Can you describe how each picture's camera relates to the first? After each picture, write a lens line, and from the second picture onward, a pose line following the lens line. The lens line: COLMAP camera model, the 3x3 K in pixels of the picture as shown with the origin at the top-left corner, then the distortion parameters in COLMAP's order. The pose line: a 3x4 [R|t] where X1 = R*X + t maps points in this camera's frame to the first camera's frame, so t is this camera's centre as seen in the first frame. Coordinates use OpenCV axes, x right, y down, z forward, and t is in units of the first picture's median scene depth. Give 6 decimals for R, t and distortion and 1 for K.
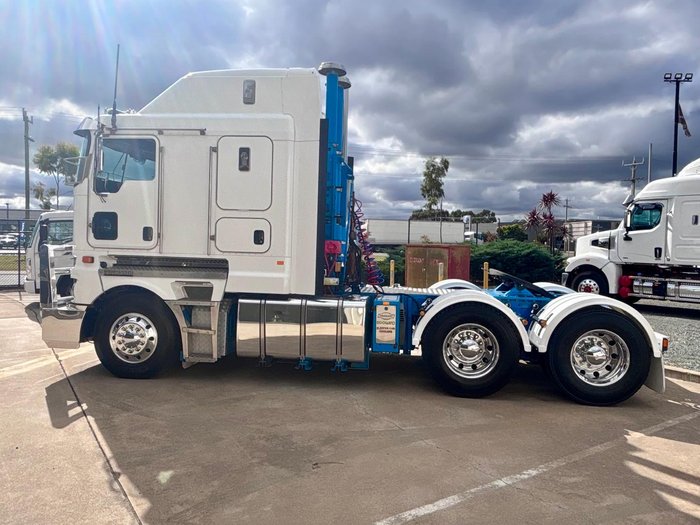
lens RADIAL K [[510.5, 0, 354.4], [0, 510.5, 260.4], [0, 0, 1]] dist [-0.003160, -0.003762]
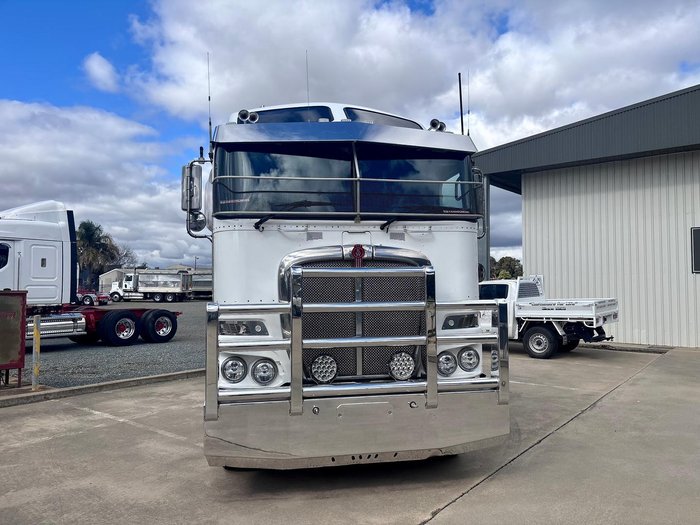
lens RADIAL K [[525.8, 0, 349.5], [0, 525.8, 277.8], [0, 0, 1]] dist [0.041946, -0.004541]
pose [[-0.287119, -0.001925, 0.957893, -1.284274], [0.034671, 0.999322, 0.012400, -0.078832], [-0.957267, 0.036771, -0.286858, 1.451064]]
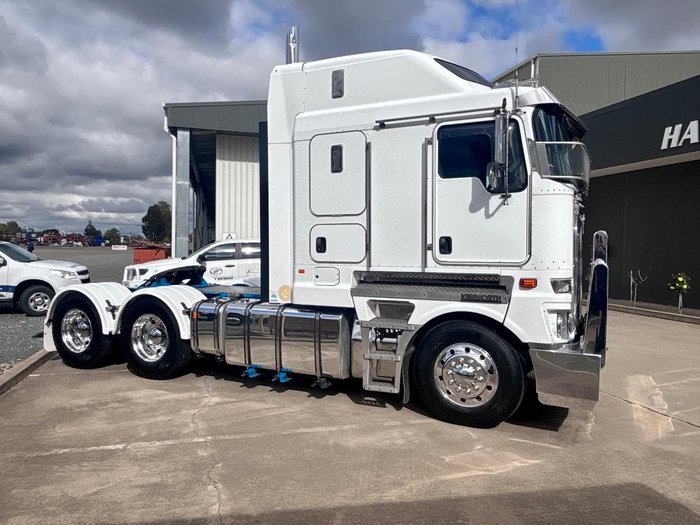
lens RADIAL K [[510.8, 0, 353.0], [0, 510.8, 259.6], [0, 0, 1]] dist [0.038530, -0.064859]
pose [[-0.945055, -0.037533, 0.324749, -0.491968], [-0.017053, 0.997695, 0.065684, -0.083634], [-0.326466, 0.056537, -0.943517, 2.200896]]
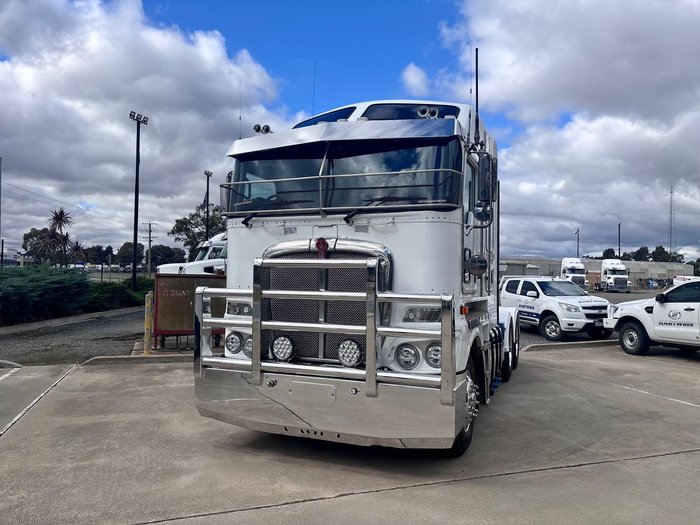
lens RADIAL K [[528.6, 0, 357.4], [0, 528.6, 269.4], [0, 0, 1]] dist [0.026168, -0.002988]
pose [[0.261628, -0.004936, 0.965156, -1.342935], [0.020762, 0.999784, -0.000515, -0.065901], [-0.964945, 0.020173, 0.261674, 0.961585]]
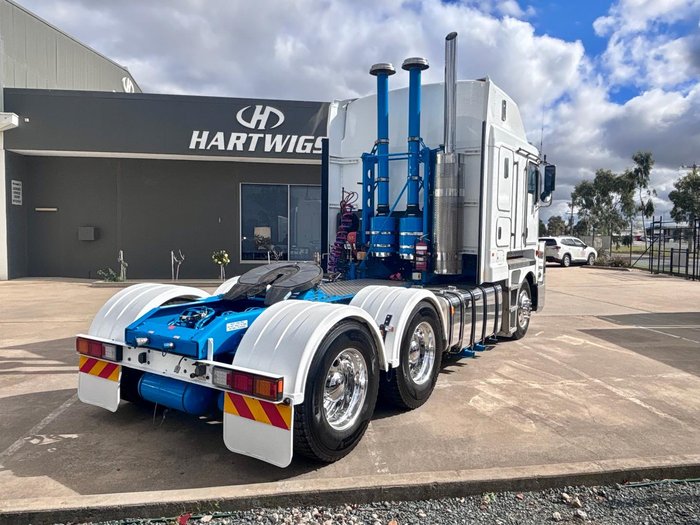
lens RADIAL K [[510.8, 0, 353.0], [0, 510.8, 259.6], [0, 0, 1]] dist [0.038530, -0.064859]
pose [[-0.459037, 0.020352, -0.888184, 1.000606], [-0.048383, 0.997681, 0.047867, -0.029882], [0.887099, 0.064945, -0.456988, 1.621378]]
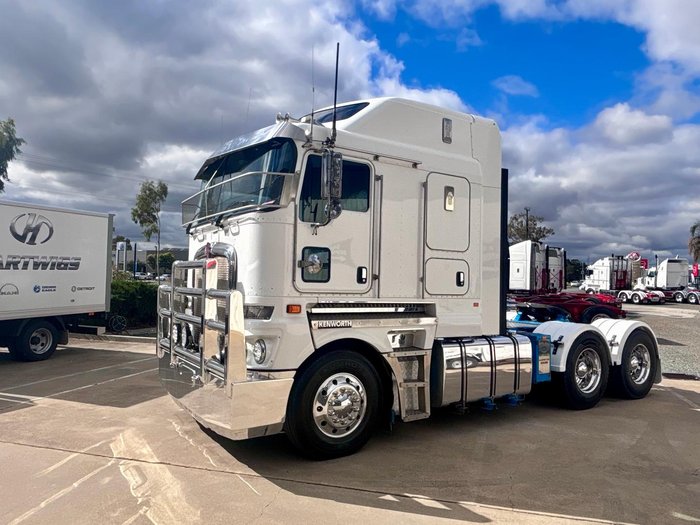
lens RADIAL K [[511.3, 0, 352.5], [0, 511.3, 261.6], [0, 0, 1]] dist [0.045273, -0.071537]
pose [[0.770384, 0.017690, 0.637335, -0.956881], [0.015455, 0.998803, -0.046404, -0.036106], [-0.637393, 0.045599, 0.769189, 0.366269]]
